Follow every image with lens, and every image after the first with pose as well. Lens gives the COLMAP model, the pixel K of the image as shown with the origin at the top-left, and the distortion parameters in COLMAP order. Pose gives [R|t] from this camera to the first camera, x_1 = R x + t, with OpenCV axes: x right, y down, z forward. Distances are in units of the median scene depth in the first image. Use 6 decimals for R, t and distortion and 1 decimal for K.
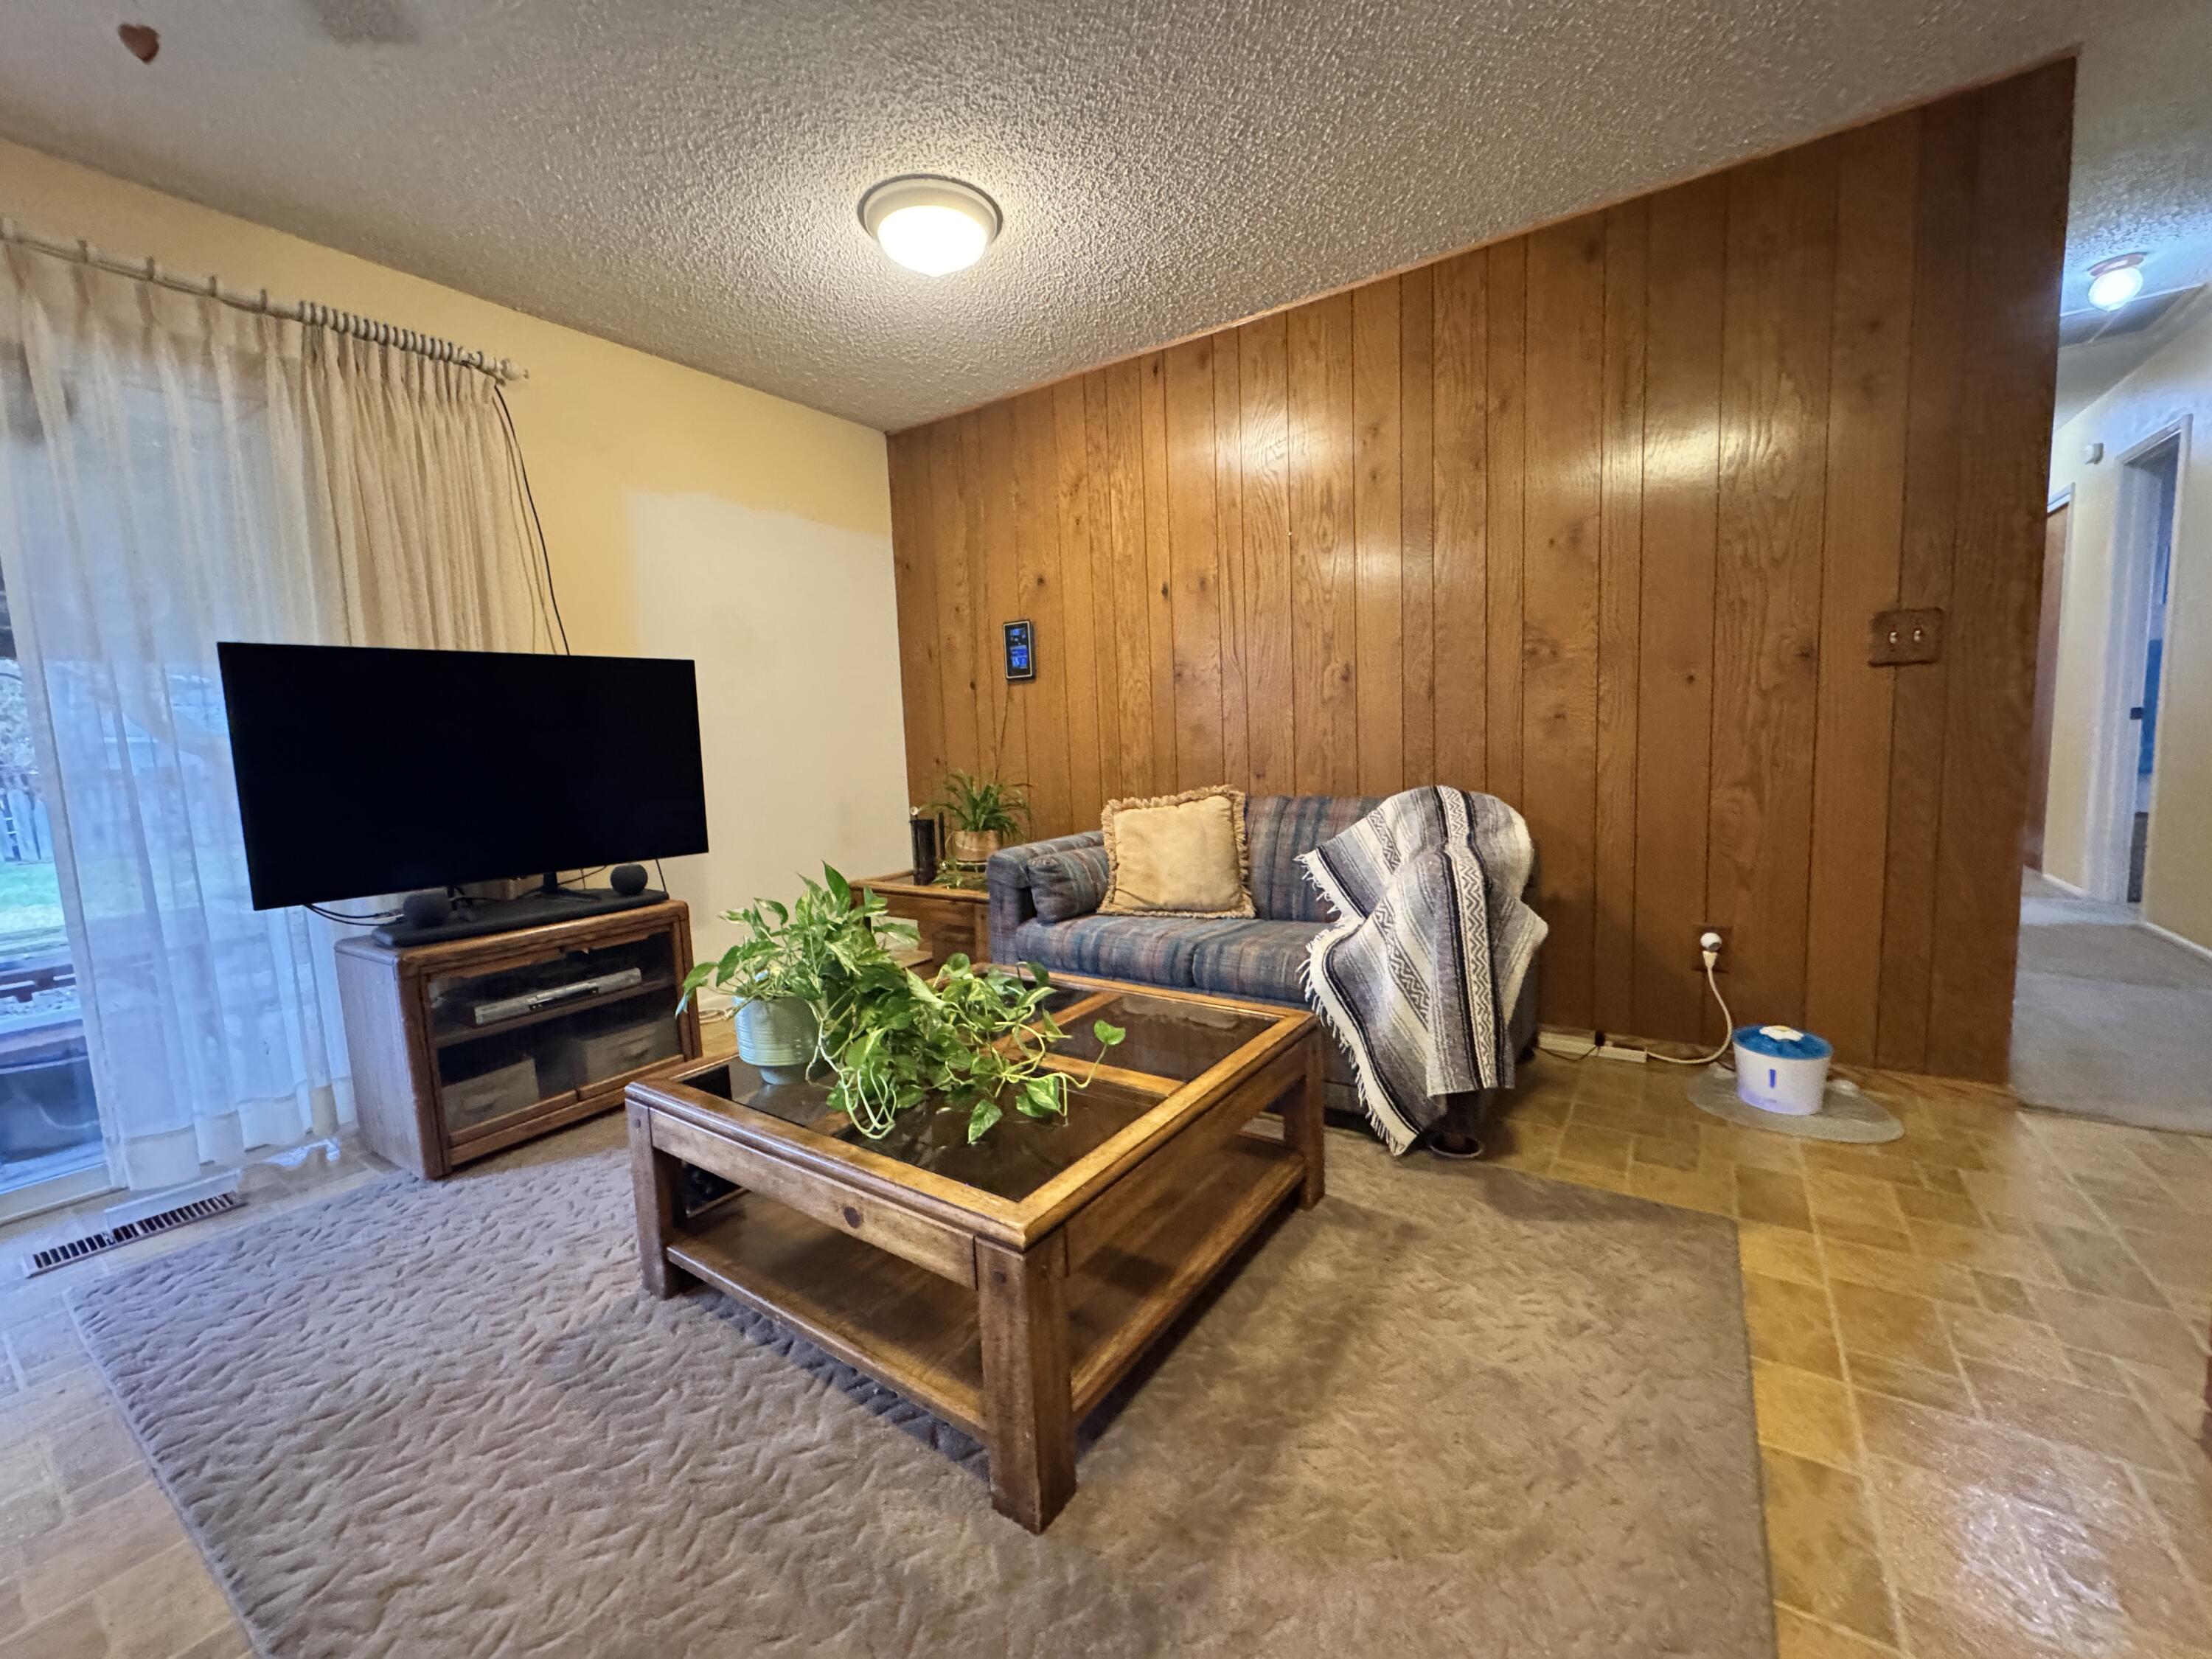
lens RADIAL K [[881.7, 0, 1102.5], [0, 881.7, 824.9], [0, 0, 1]] dist [-0.002669, 0.000428]
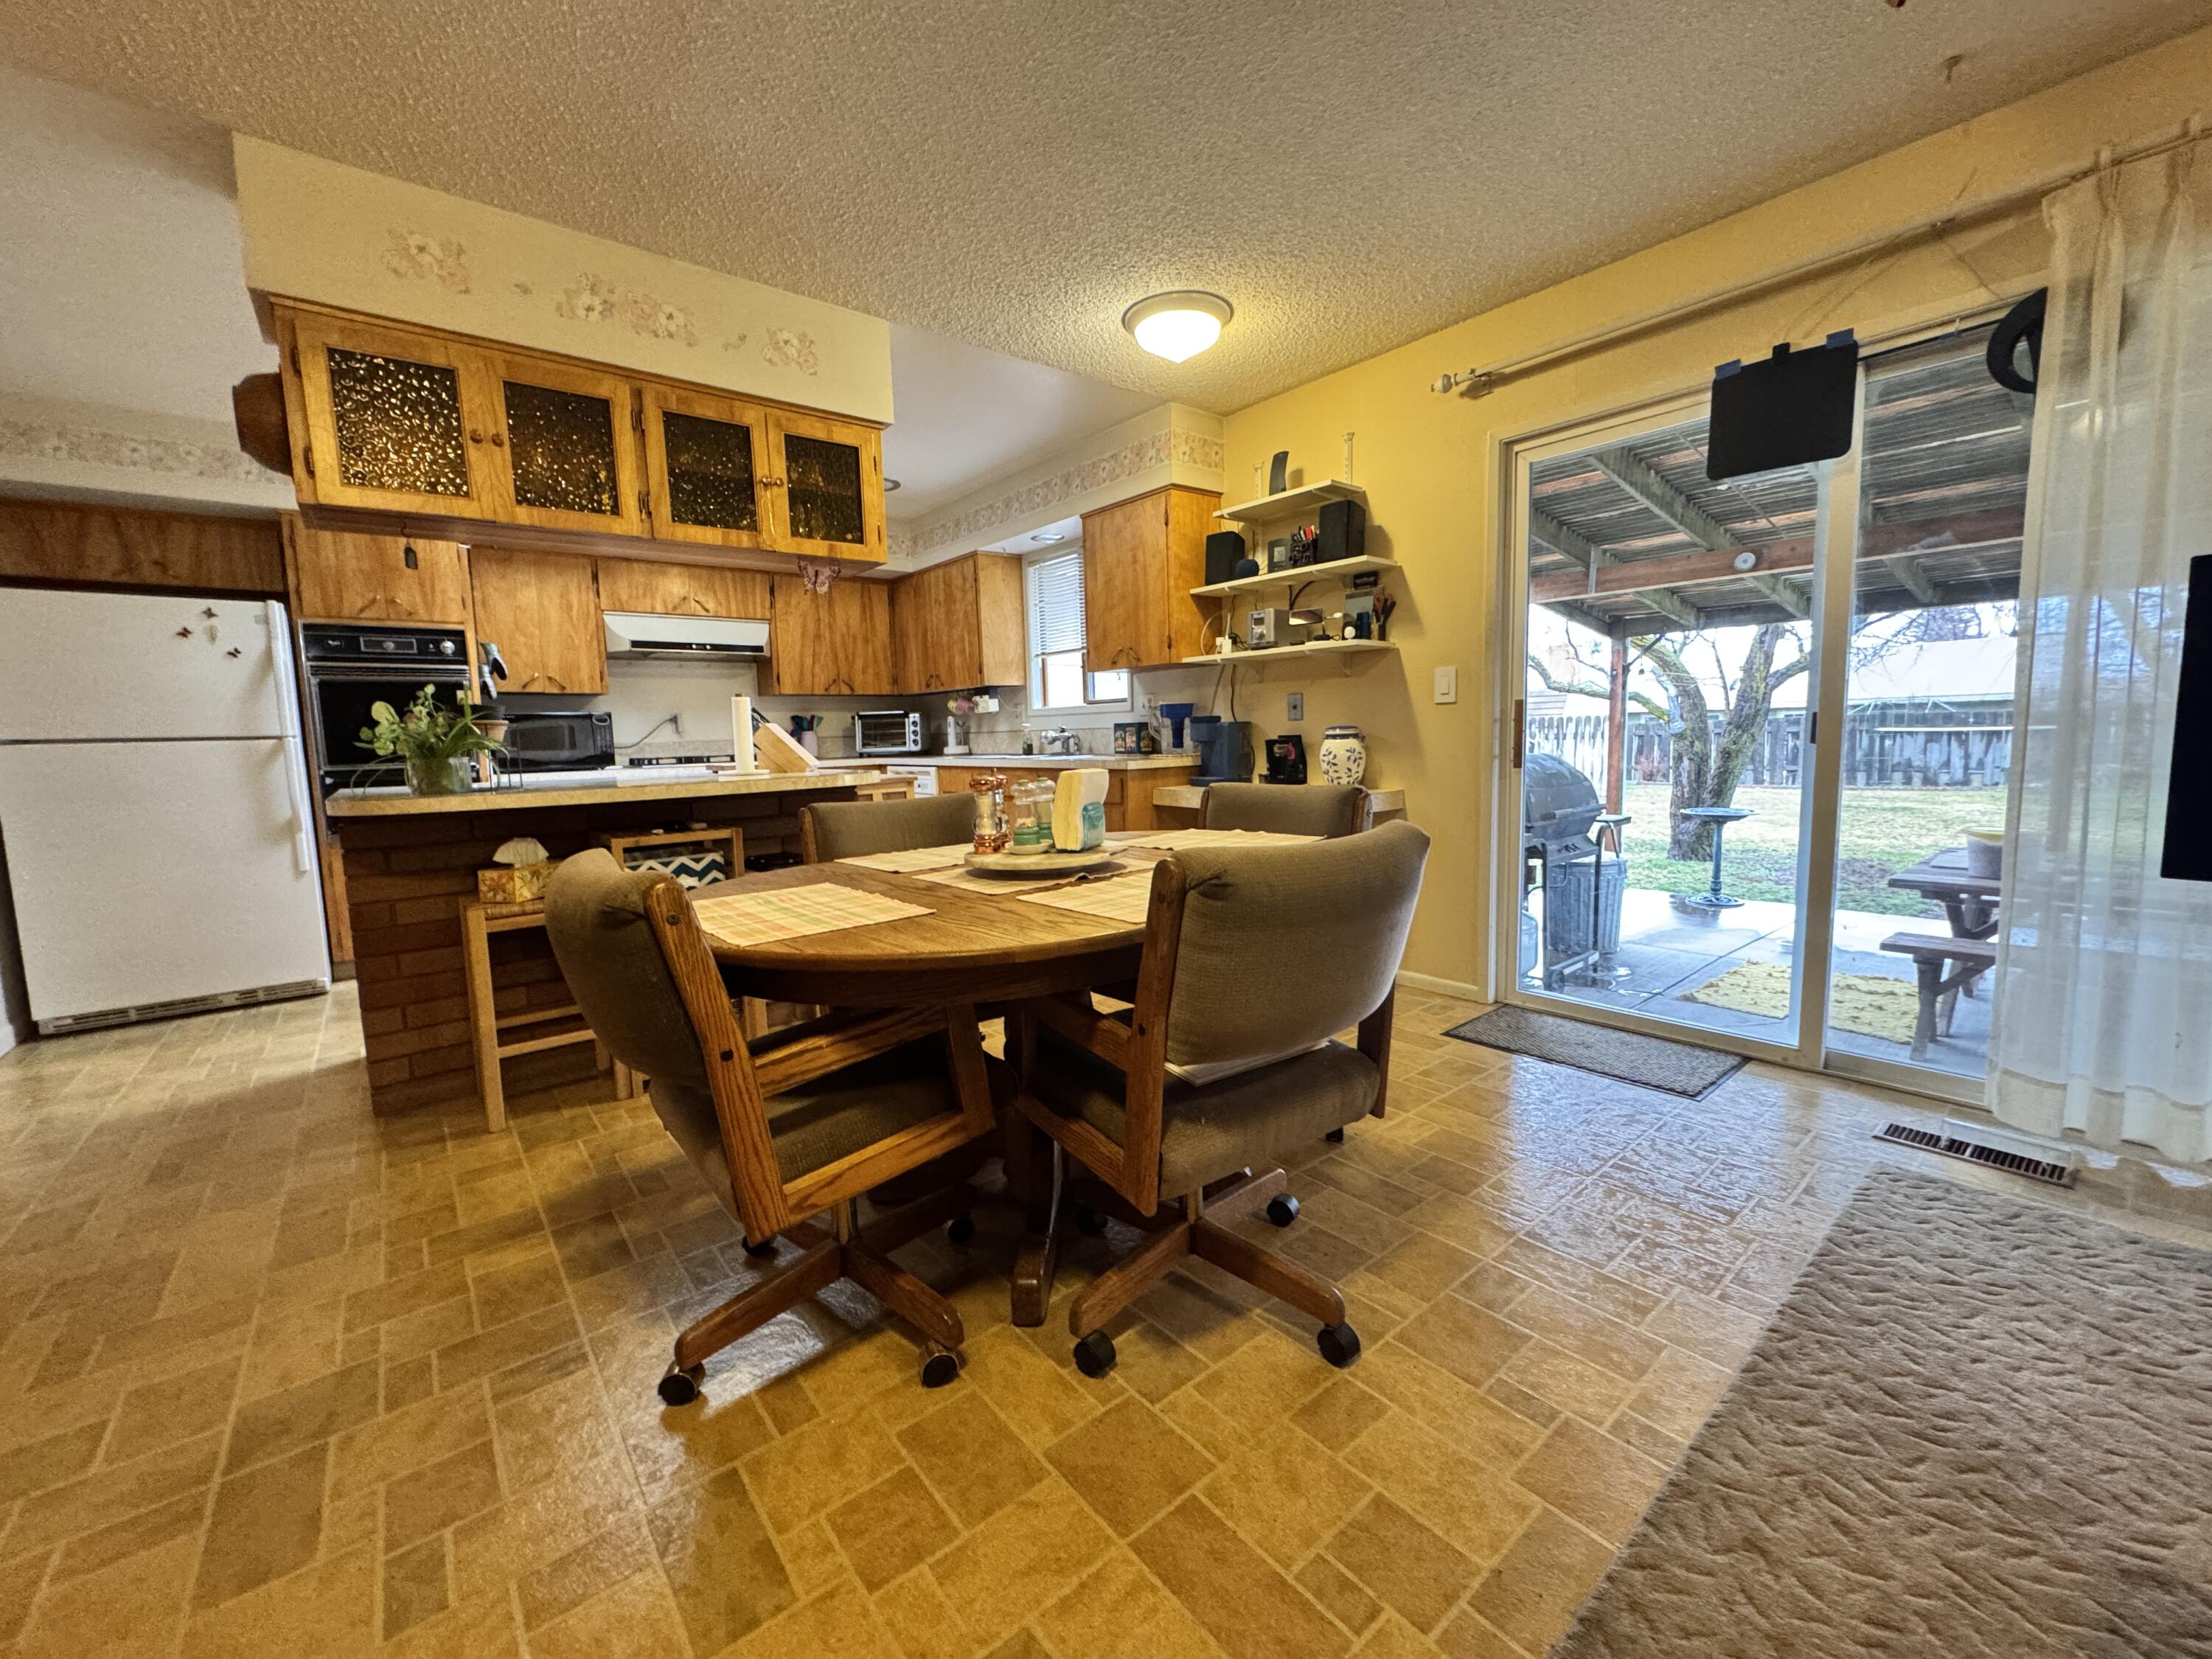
lens RADIAL K [[881.7, 0, 1103.2], [0, 881.7, 826.8], [0, 0, 1]] dist [-0.002669, 0.000428]
pose [[-0.286839, 0.149607, -0.946225, 0.095117], [-0.059031, 0.983093, 0.173330, -0.028496], [0.956158, 0.105574, -0.273158, 0.195286]]
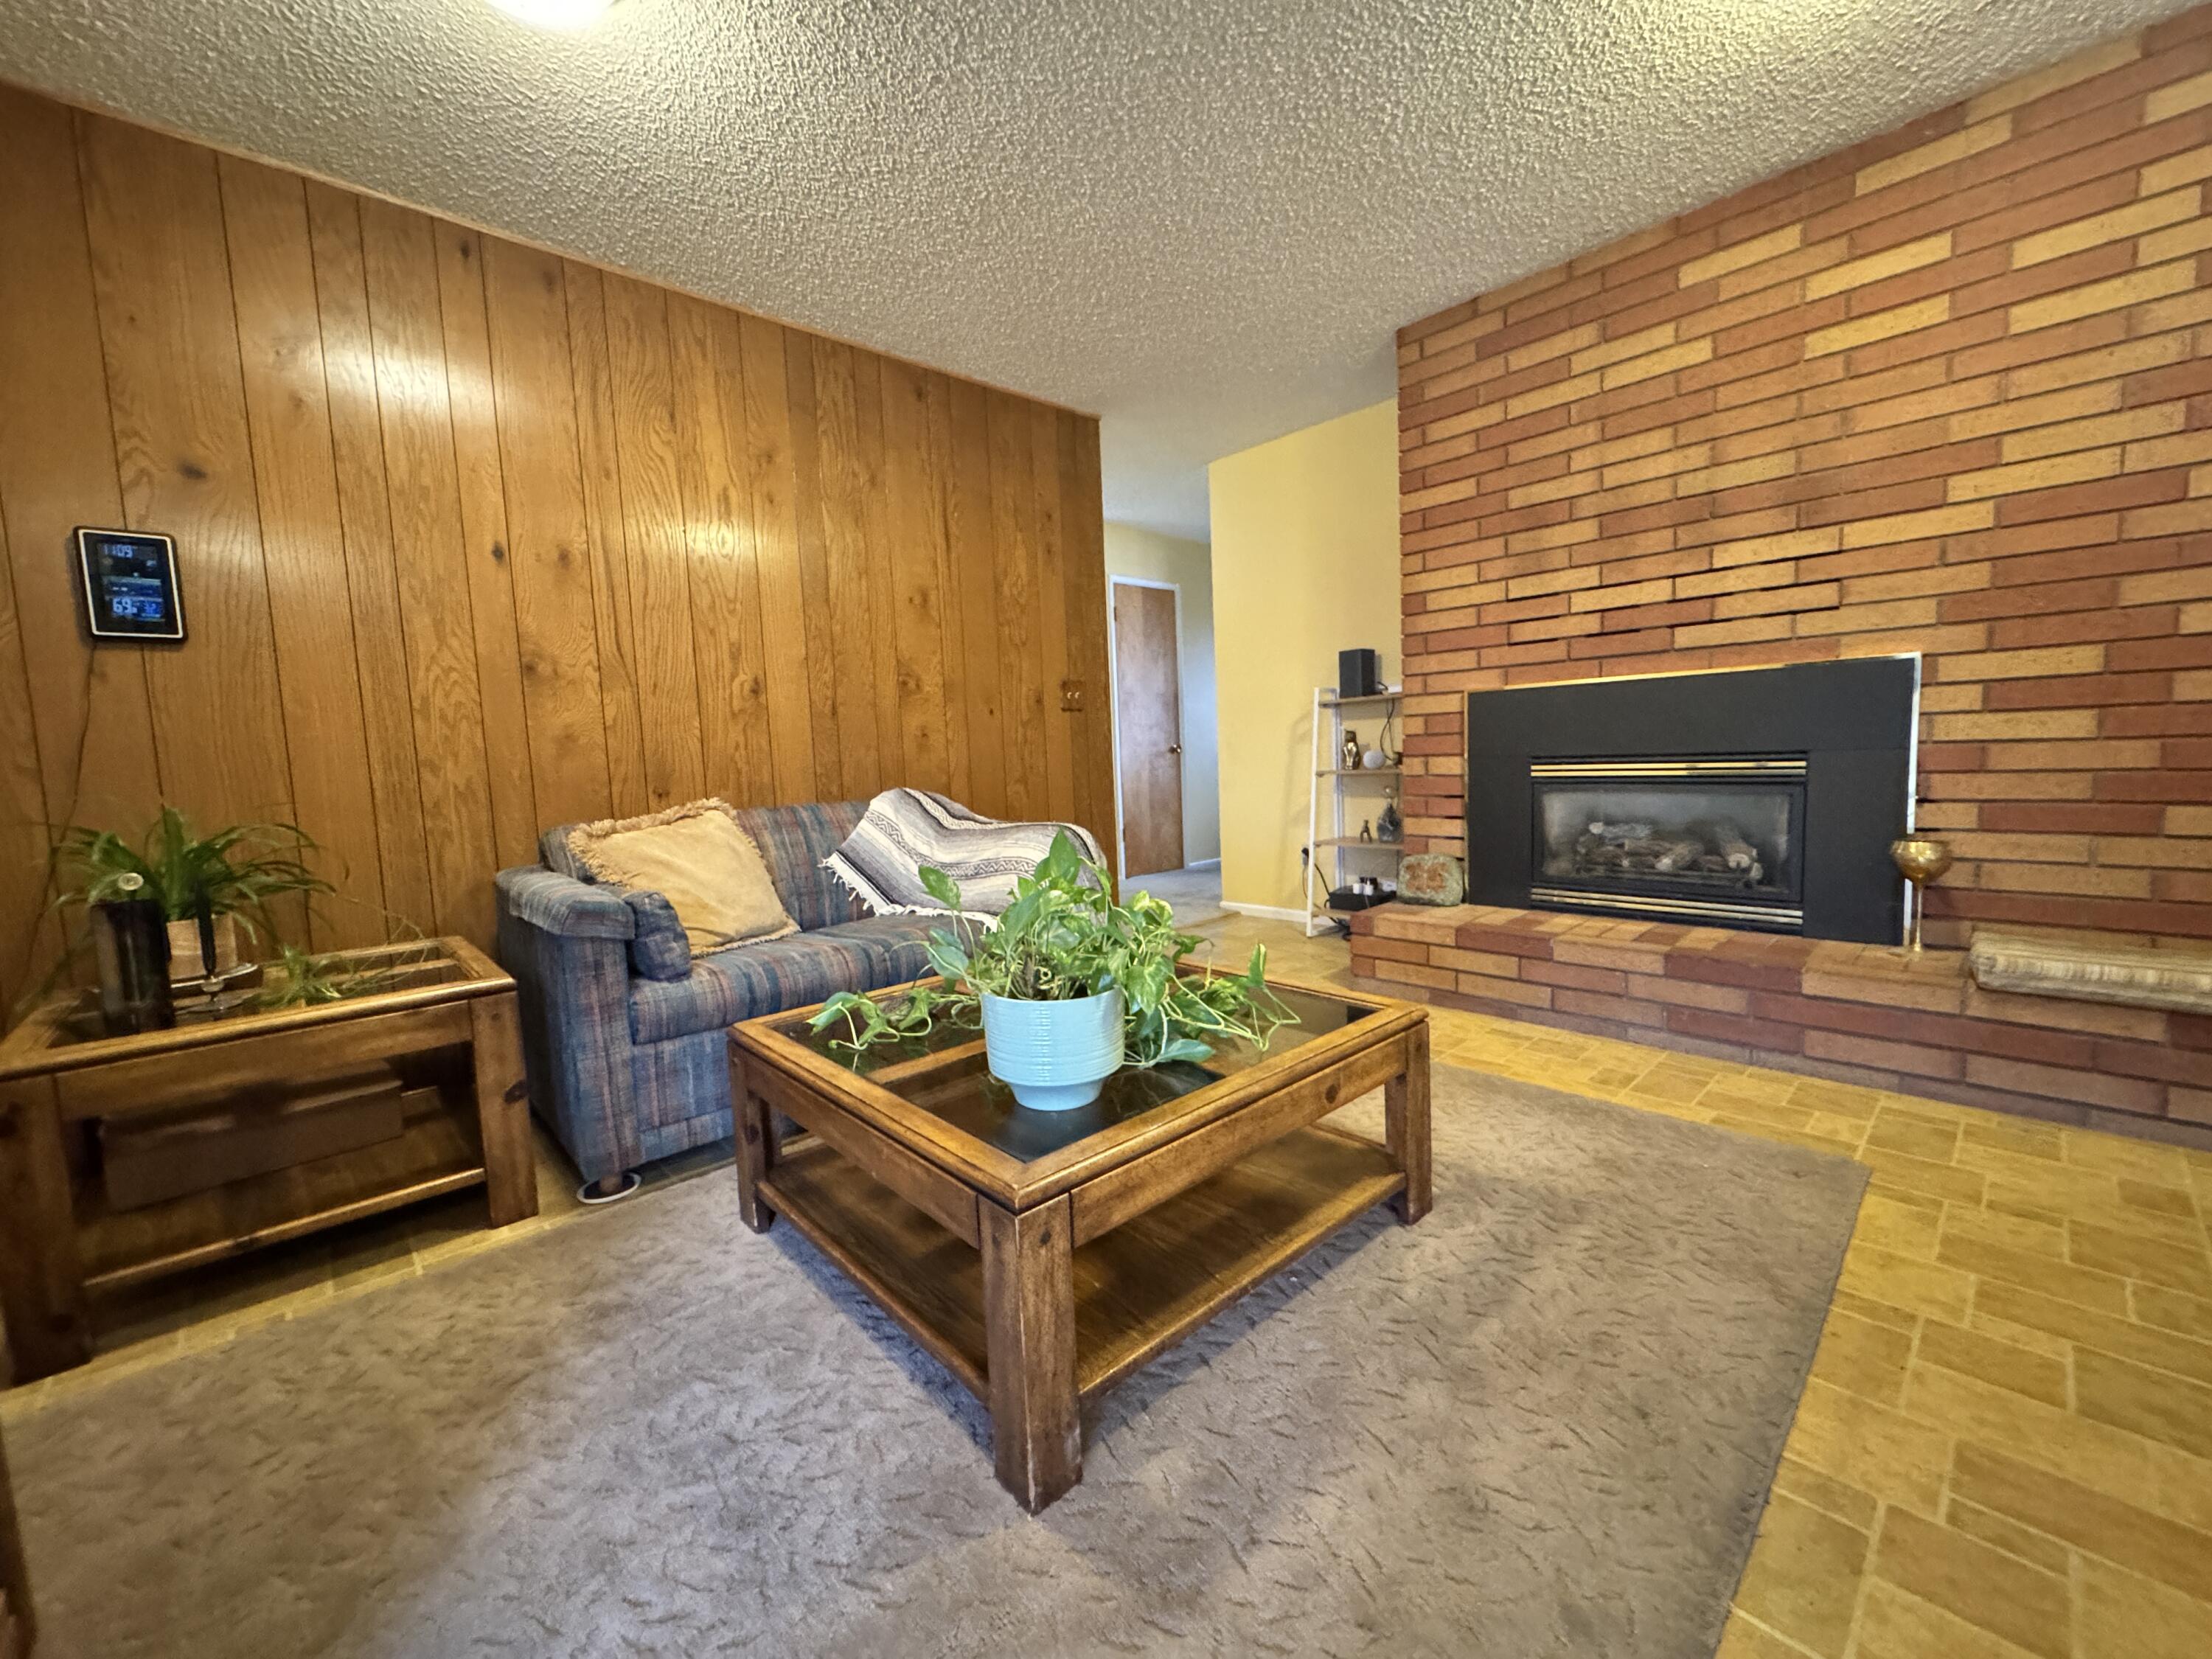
lens RADIAL K [[881.7, 0, 1101.6], [0, 881.7, 827.6], [0, 0, 1]] dist [-0.002669, 0.000428]
pose [[0.223750, -0.051942, 0.973261, -0.702338], [0.132717, 0.990901, 0.022372, 0.017621], [-0.965568, 0.124163, 0.228608, 0.476696]]
